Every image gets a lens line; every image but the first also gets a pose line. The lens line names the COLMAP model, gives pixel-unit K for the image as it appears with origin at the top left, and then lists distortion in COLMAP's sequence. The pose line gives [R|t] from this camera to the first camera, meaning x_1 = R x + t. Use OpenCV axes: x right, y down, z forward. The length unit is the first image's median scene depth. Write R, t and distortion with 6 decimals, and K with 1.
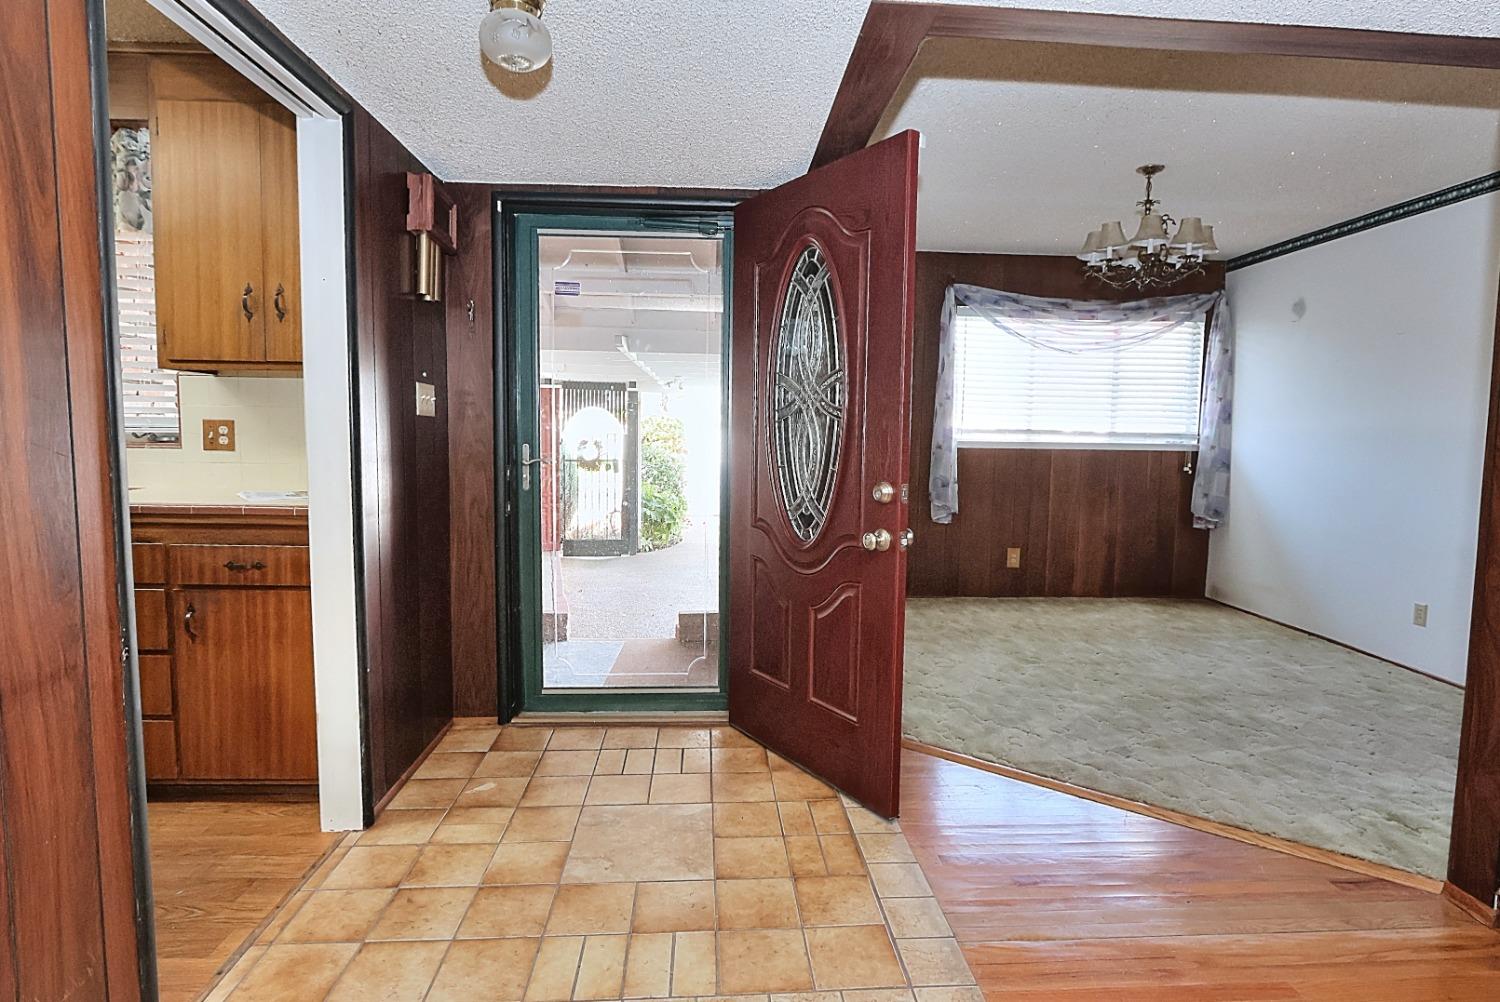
lens RADIAL K [[747.1, 0, 752.6], [0, 747.1, 492.4], [0, 0, 1]] dist [-0.012565, 0.000604]
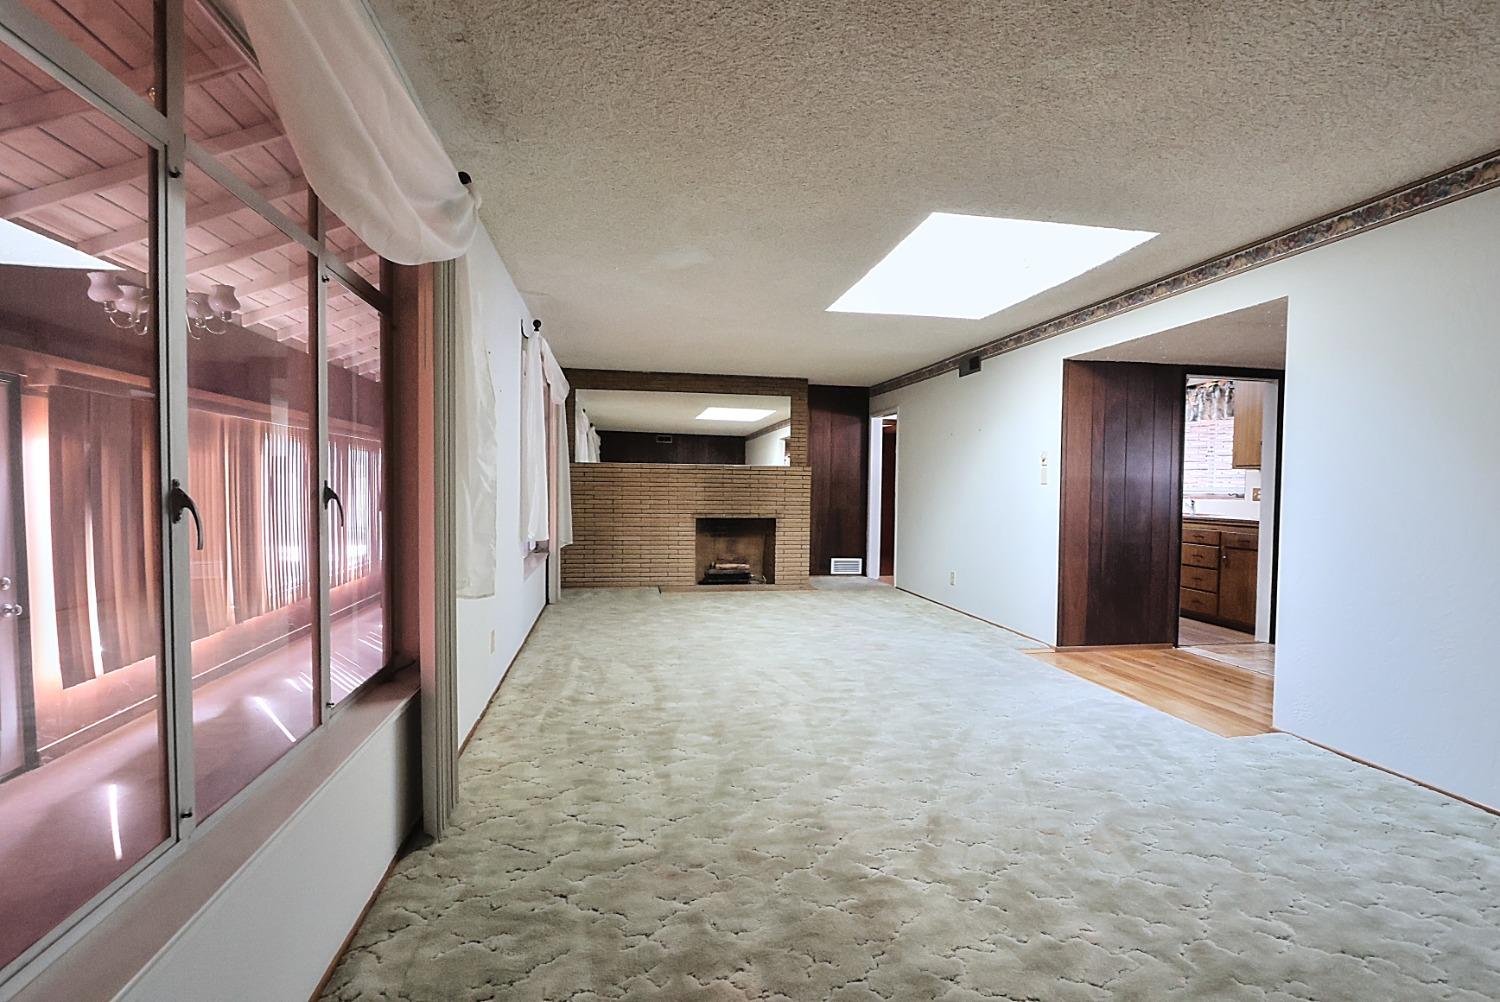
lens RADIAL K [[694.1, 0, 750.0], [0, 694.1, 501.0], [0, 0, 1]] dist [0.000399, -0.000001]
pose [[0.132598, 0.005980, -0.991152, 0.710507], [-0.088700, 0.996041, -0.005857, 0.056694], [0.987193, 0.088692, 0.132604, -0.507769]]
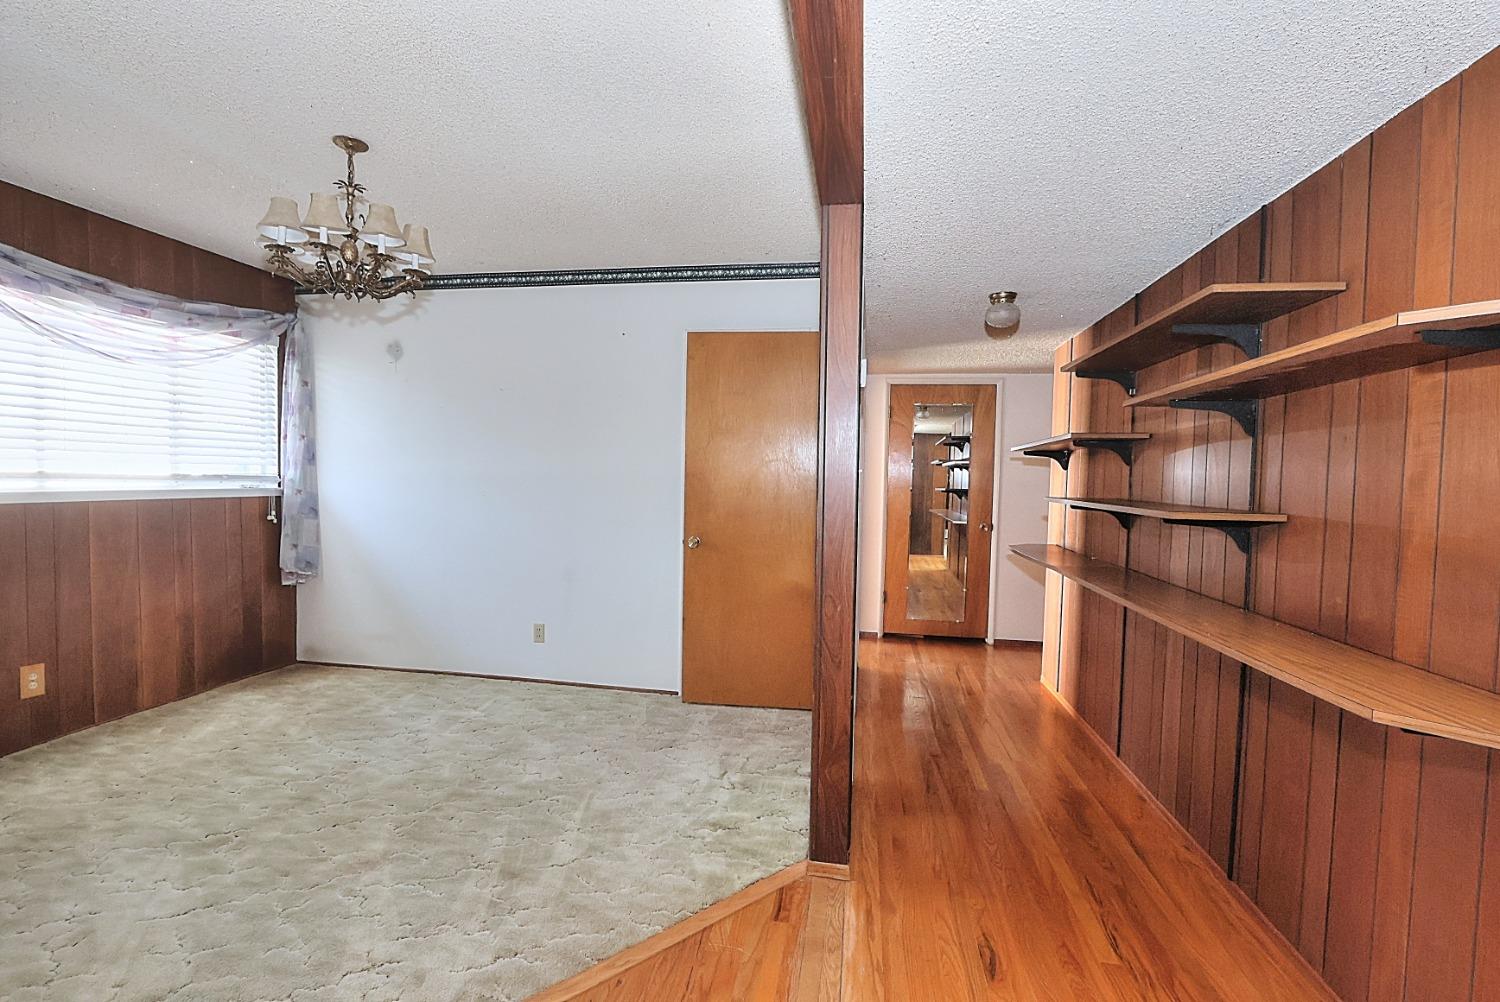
lens RADIAL K [[698.8, 0, 741.6], [0, 698.8, 508.1], [0, 0, 1]] dist [-0.012349, 0.000930]
pose [[0.228381, -0.053332, 0.972110, -0.062915], [0.065359, 0.997086, 0.039347, -0.039547], [-0.971376, 0.054550, 0.231201, 0.308214]]
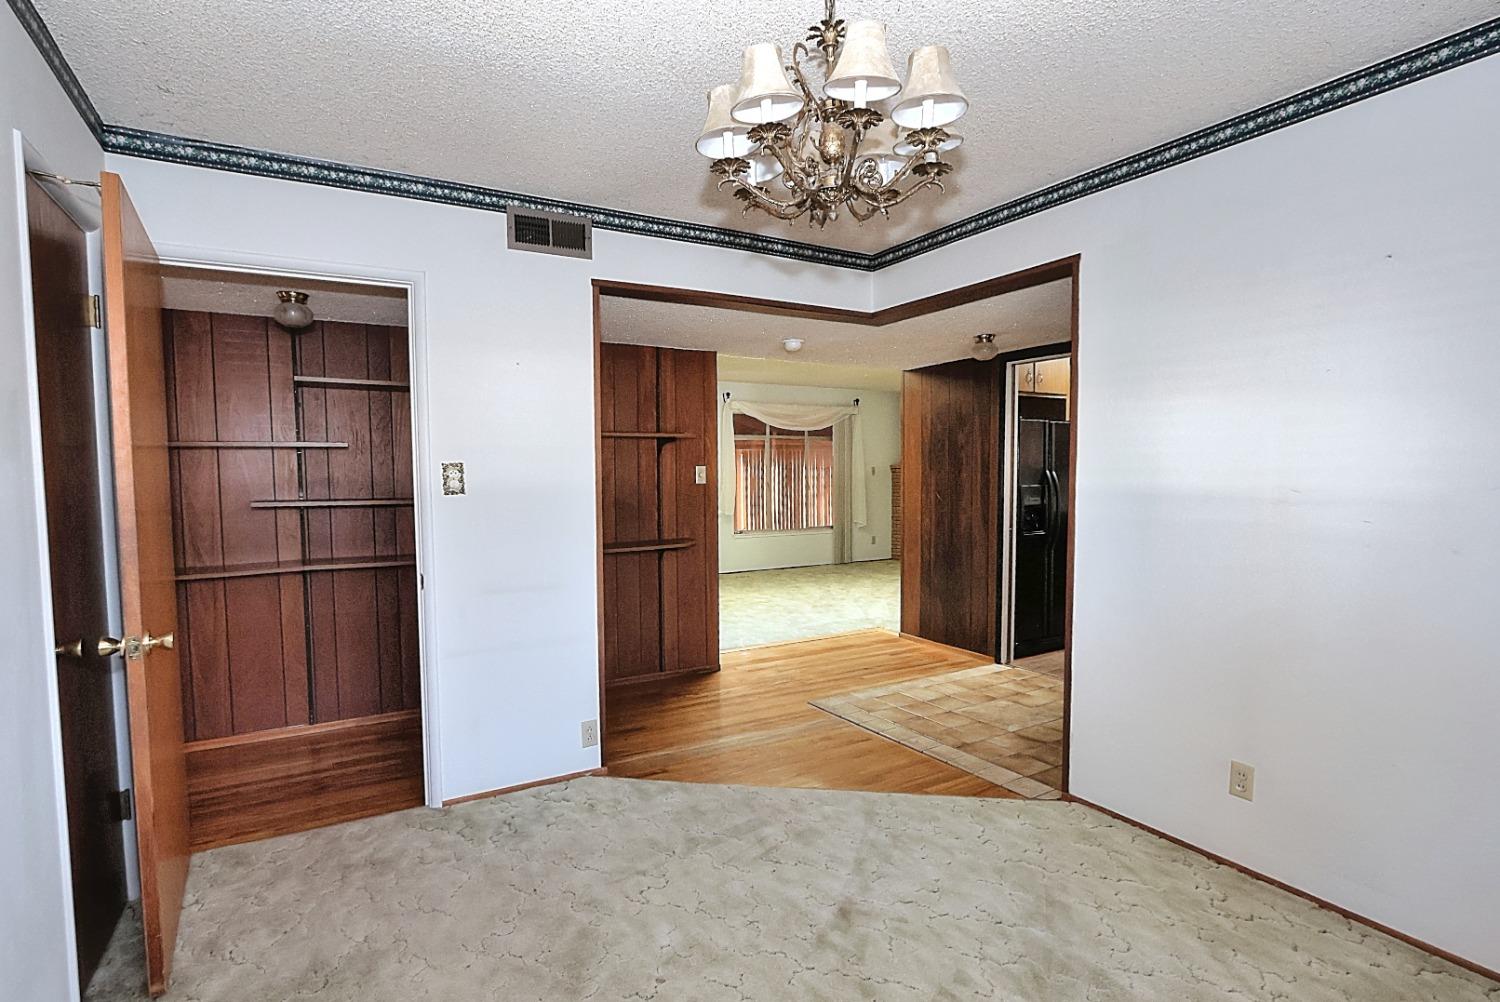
lens RADIAL K [[741.5, 0, 741.2], [0, 741.5, 523.4], [0, 0, 1]] dist [-0.015481, 0.000261]
pose [[-0.892752, 0.020839, -0.450066, 0.536036], [-0.044897, 0.989843, 0.134889, -0.096330], [0.448306, 0.140629, -0.882749, 0.960318]]
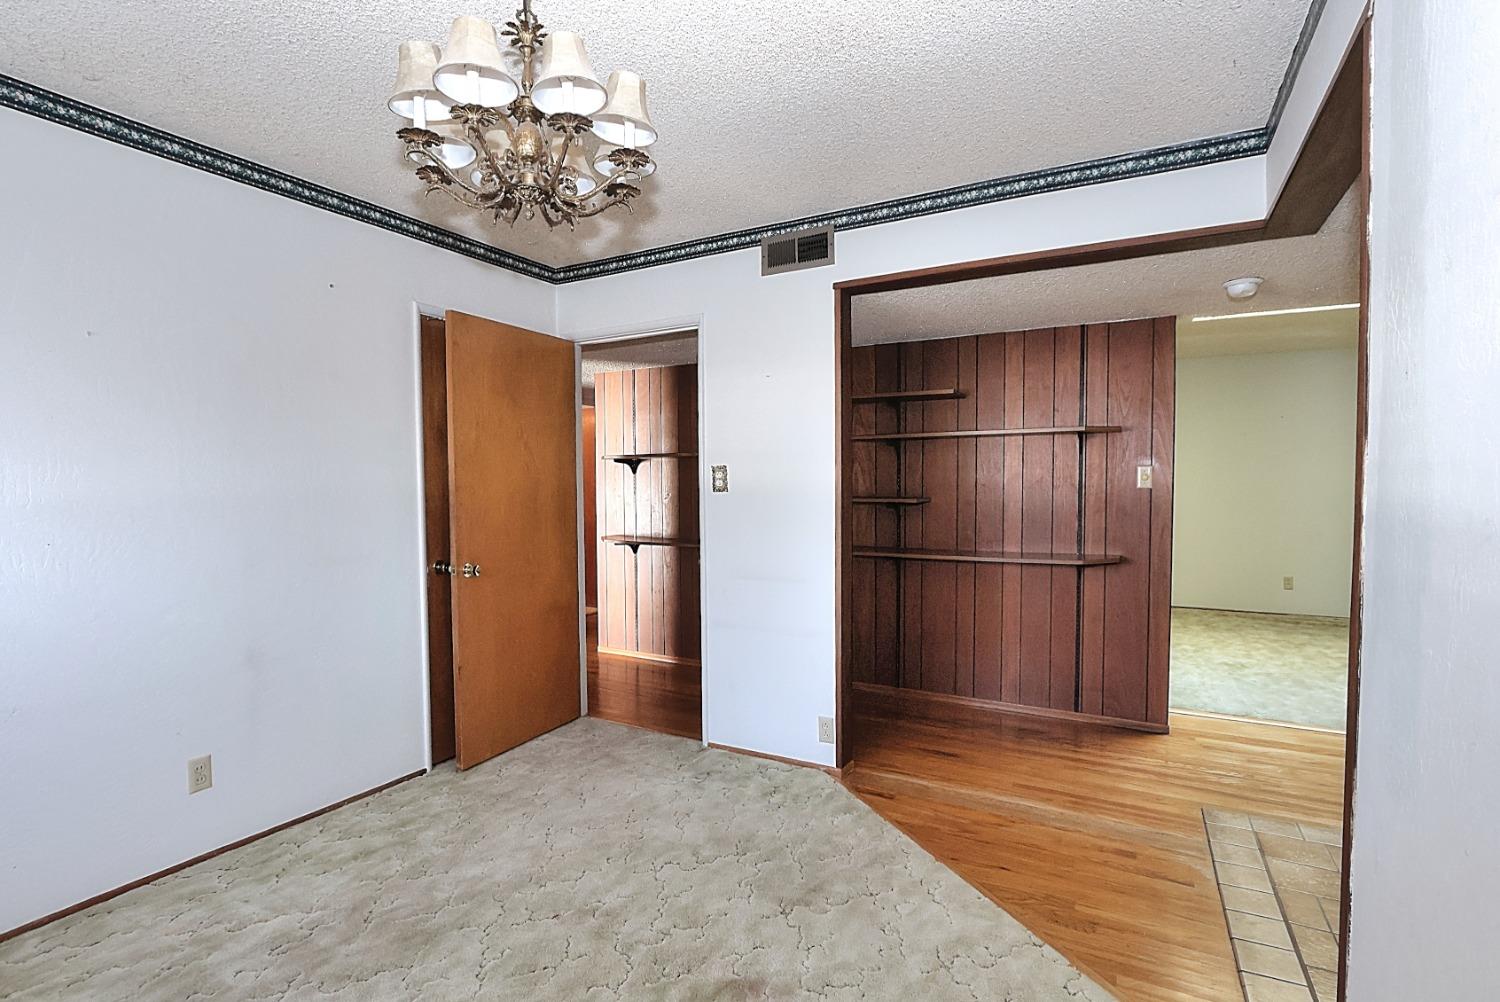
lens RADIAL K [[712.8, 0, 746.1], [0, 712.8, 508.2], [0, 0, 1]] dist [-0.013025, 0.000699]
pose [[-0.847389, -0.035071, 0.529814, 0.115546], [0.034328, 0.992110, 0.120579, -0.095422], [-0.529862, 0.120365, -0.839499, 0.903370]]
